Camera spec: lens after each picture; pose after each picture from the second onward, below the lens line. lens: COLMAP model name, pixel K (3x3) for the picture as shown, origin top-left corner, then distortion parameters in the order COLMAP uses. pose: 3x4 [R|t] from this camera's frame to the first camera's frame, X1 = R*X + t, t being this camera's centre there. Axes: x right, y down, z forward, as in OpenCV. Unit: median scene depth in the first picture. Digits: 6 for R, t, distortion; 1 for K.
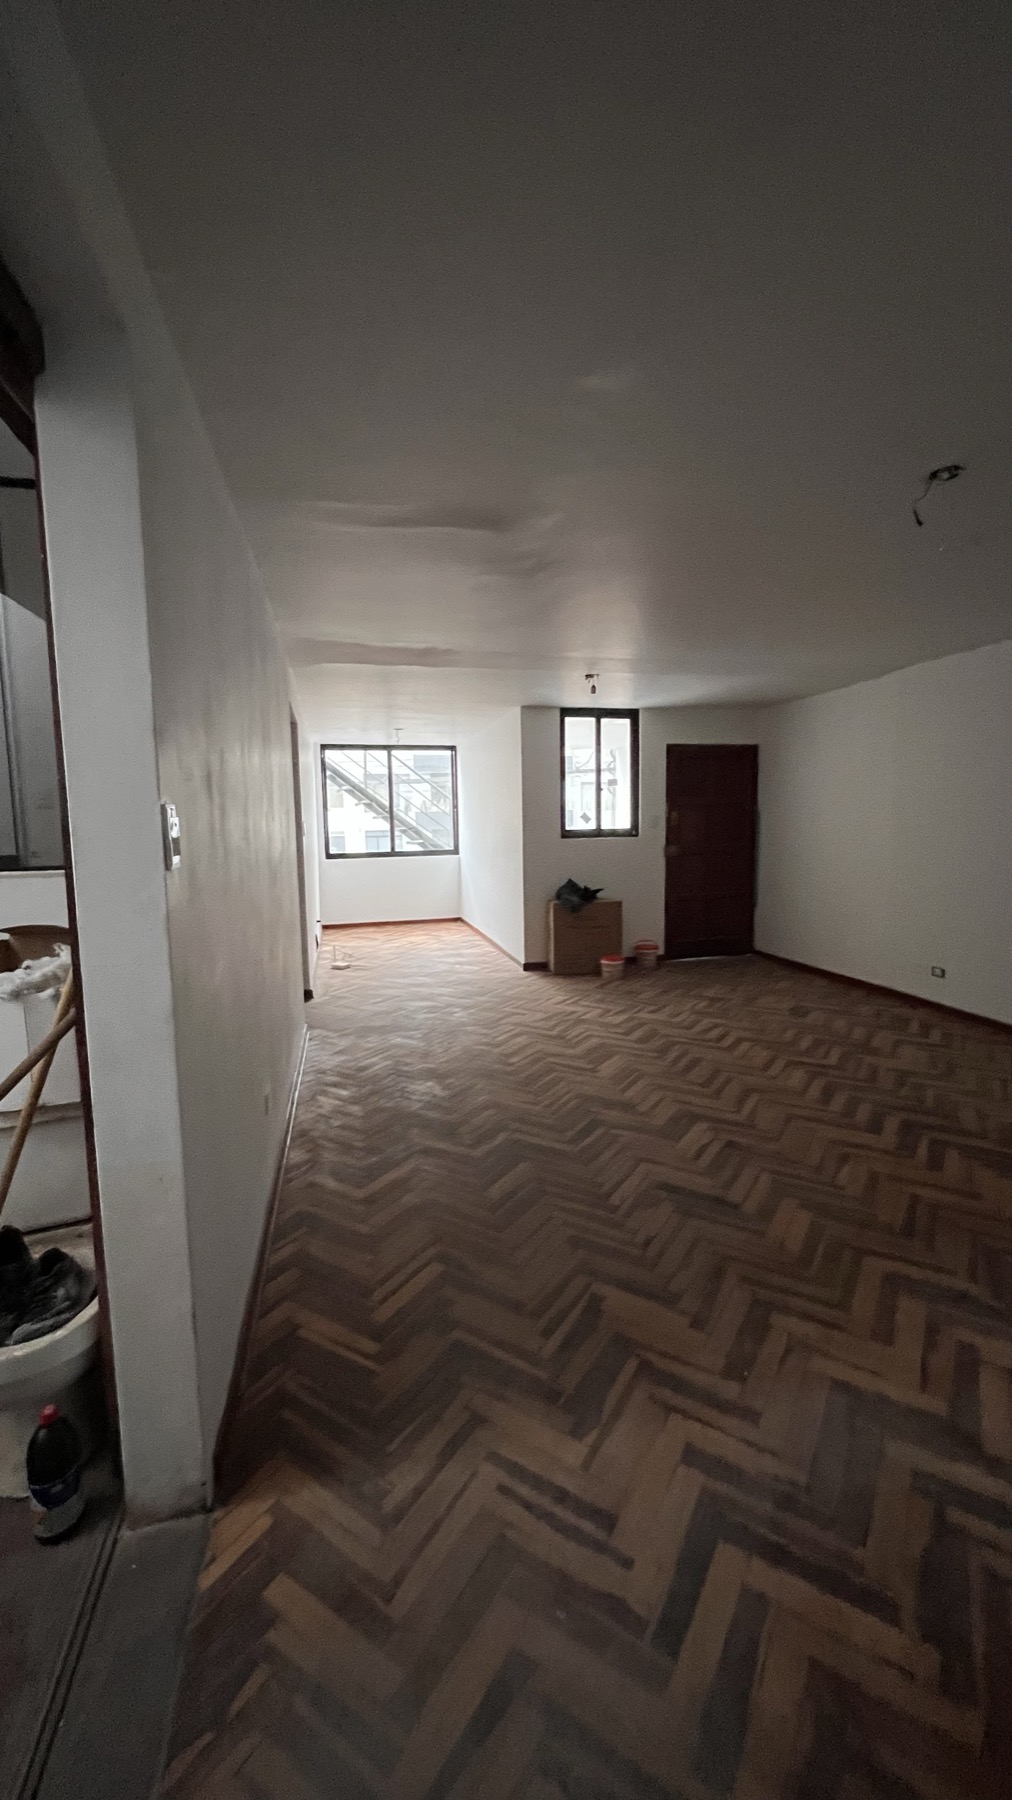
lens RADIAL K [[732.8, 0, 503.1], [0, 732.8, 903.0], [0, 0, 1]] dist [-0.002657, -0.000323]
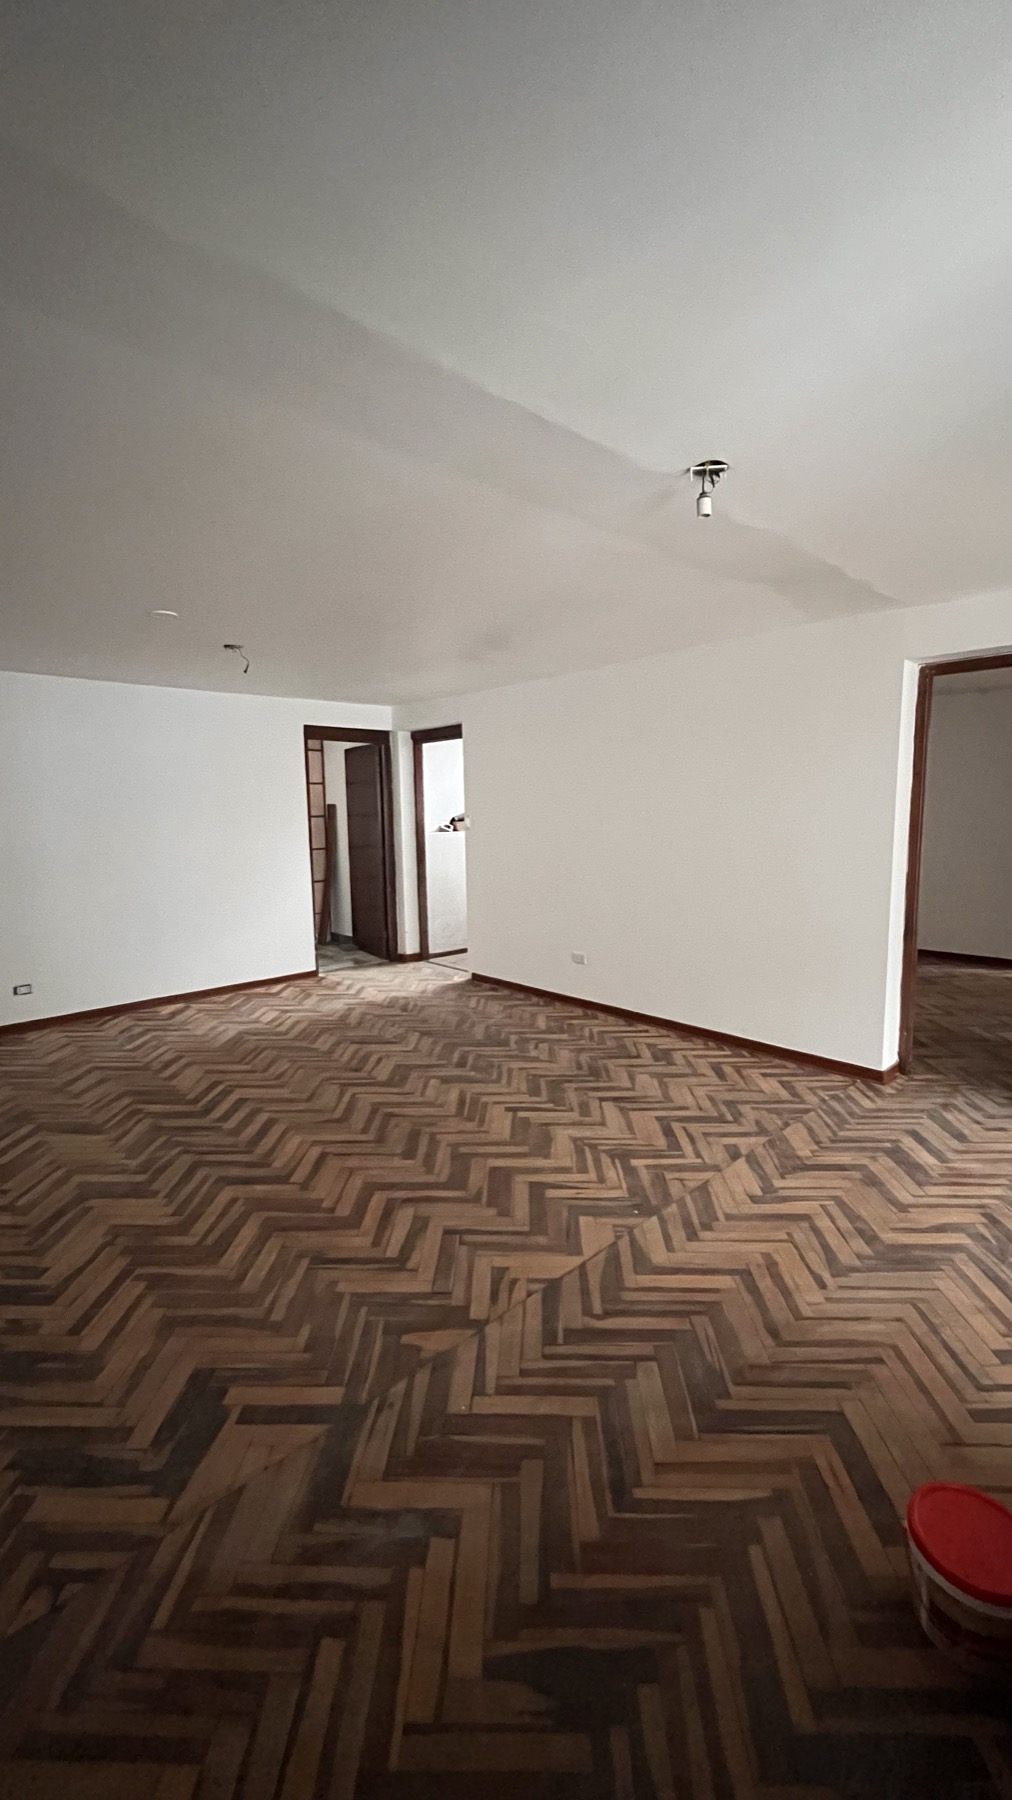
lens RADIAL K [[732.8, 0, 509.7], [0, 732.8, 902.3], [0, 0, 1]] dist [-0.002657, -0.000323]
pose [[-0.862733, 0.096912, -0.496287, 0.495351], [-0.024243, 0.972407, 0.232028, -0.204650], [0.505079, 0.212210, -0.836578, 1.537688]]
